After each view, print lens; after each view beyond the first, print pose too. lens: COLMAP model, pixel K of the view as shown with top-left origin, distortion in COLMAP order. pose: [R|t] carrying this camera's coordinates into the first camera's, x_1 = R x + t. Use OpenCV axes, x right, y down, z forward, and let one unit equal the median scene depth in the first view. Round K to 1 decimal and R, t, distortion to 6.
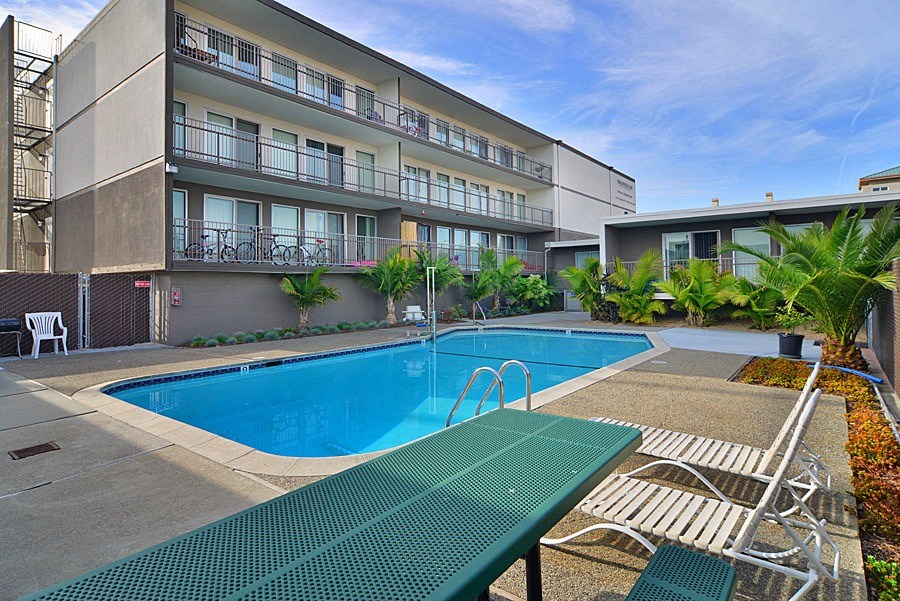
lens RADIAL K [[489.4, 0, 450.3], [0, 489.4, 298.7], [0, 0, 1]] dist [-0.001138, -0.005375]
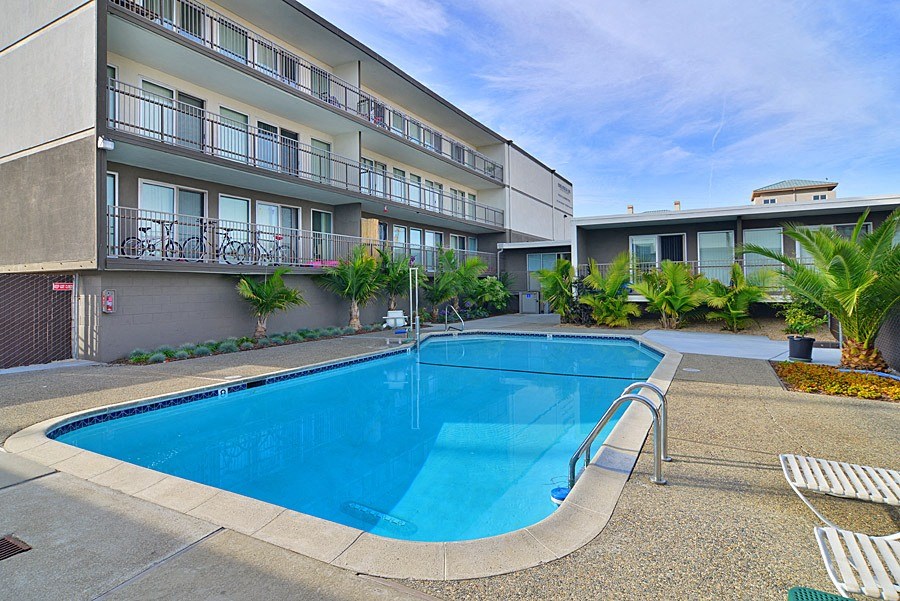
lens RADIAL K [[489.4, 0, 451.1], [0, 489.4, 300.1], [0, 0, 1]] dist [-0.001138, -0.005375]
pose [[0.986174, -0.004357, 0.165657, -0.109888], [0.004316, 0.999991, 0.000609, -0.004532], [-0.165658, 0.000115, 0.986183, 0.084913]]
